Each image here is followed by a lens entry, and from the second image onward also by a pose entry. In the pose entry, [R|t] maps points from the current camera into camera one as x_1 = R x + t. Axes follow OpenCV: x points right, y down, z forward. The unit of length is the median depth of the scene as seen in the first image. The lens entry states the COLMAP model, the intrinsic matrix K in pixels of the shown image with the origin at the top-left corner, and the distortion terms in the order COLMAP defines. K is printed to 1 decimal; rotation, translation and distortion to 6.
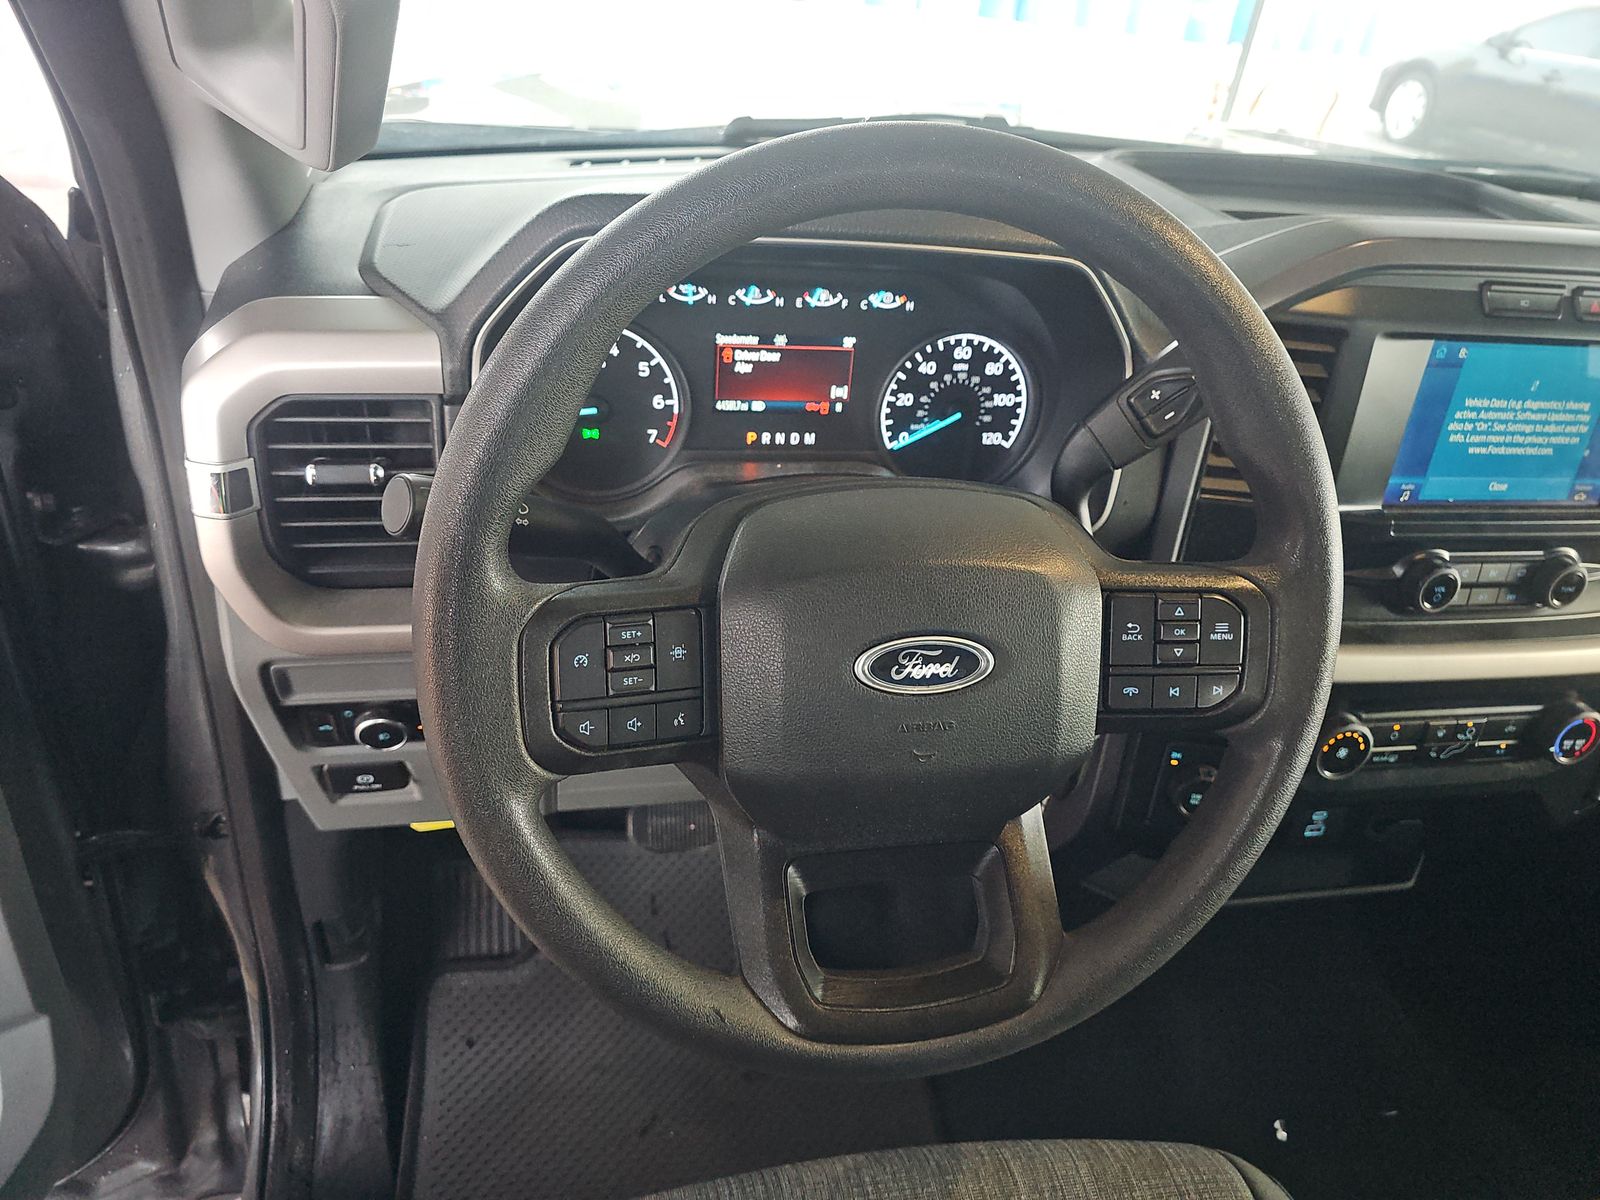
lens RADIAL K [[1069.6, 0, 783.7], [0, 1069.6, 607.4], [0, 0, 1]] dist [0.013884, -0.028061]
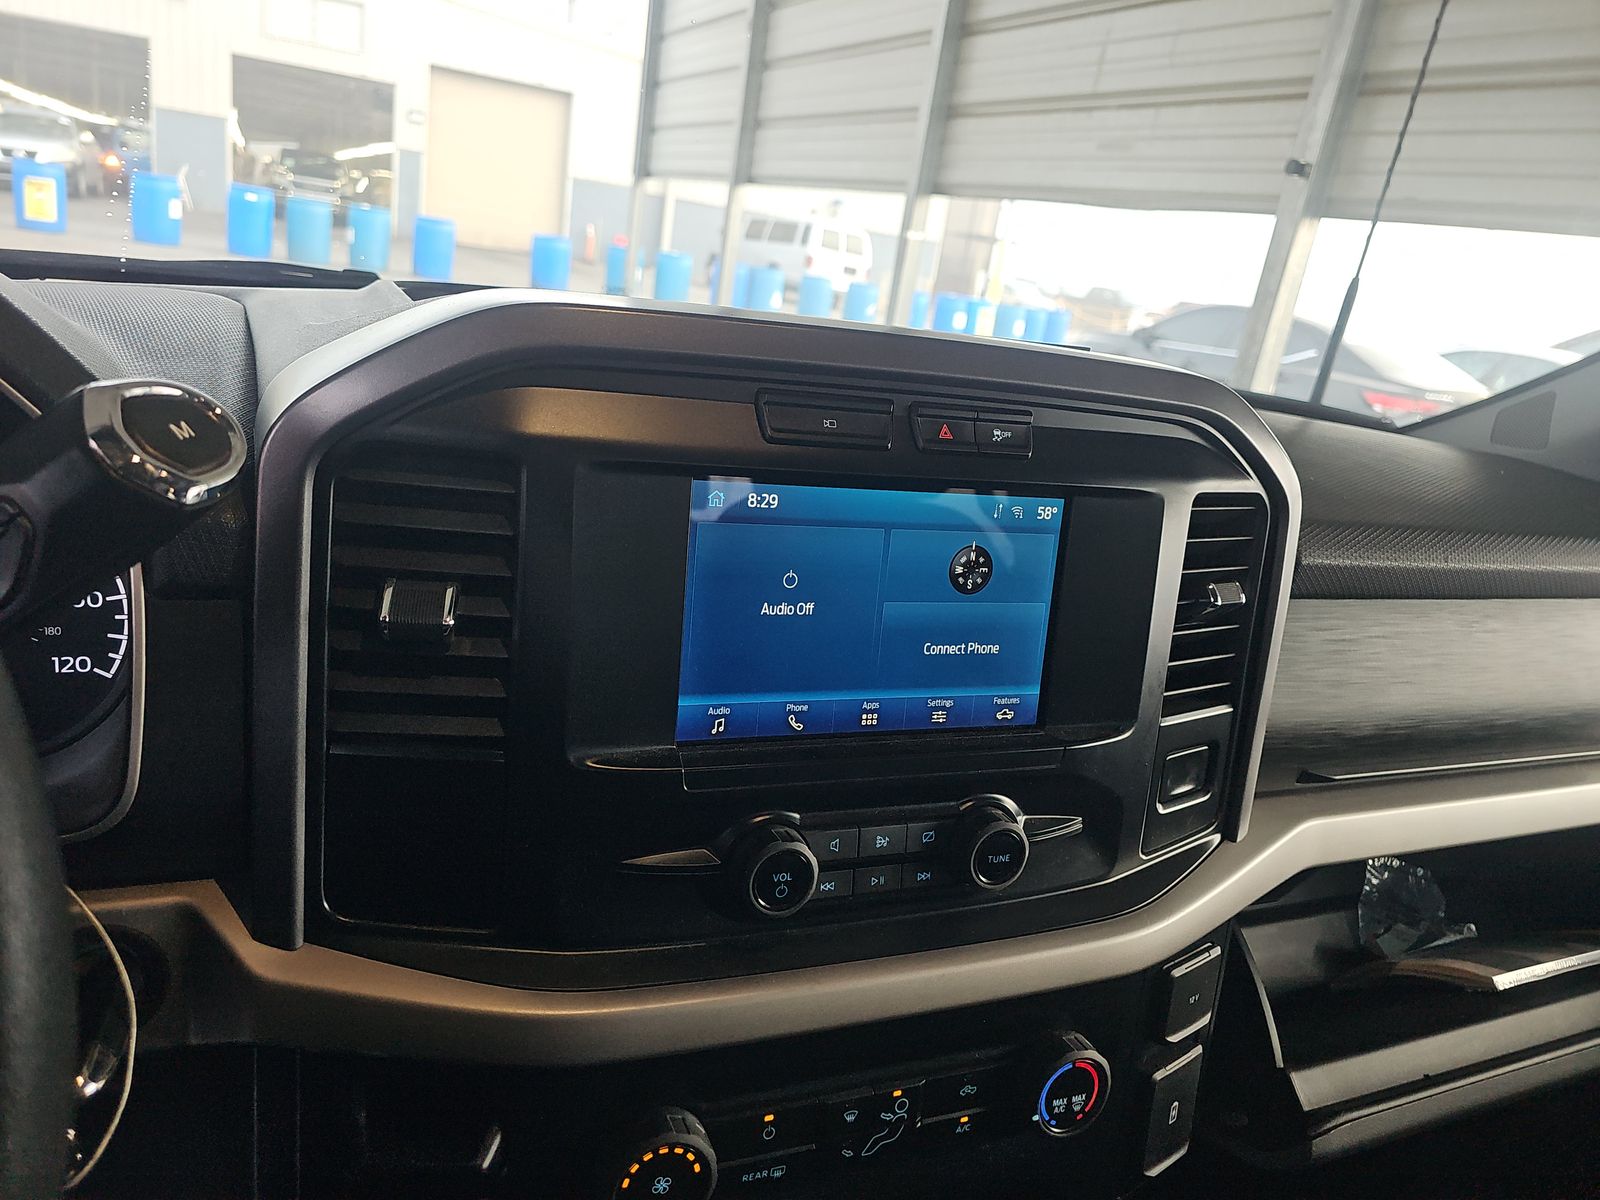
lens RADIAL K [[1069.6, 0, 800.1], [0, 1069.6, 591.3], [0, 0, 1]] dist [0.013884, -0.028061]
pose [[0.978096, -0.024023, 0.206764, 0.618653], [0.076742, 0.964963, -0.250912, -0.024641], [-0.193492, 0.261283, 0.945670, 0.471743]]
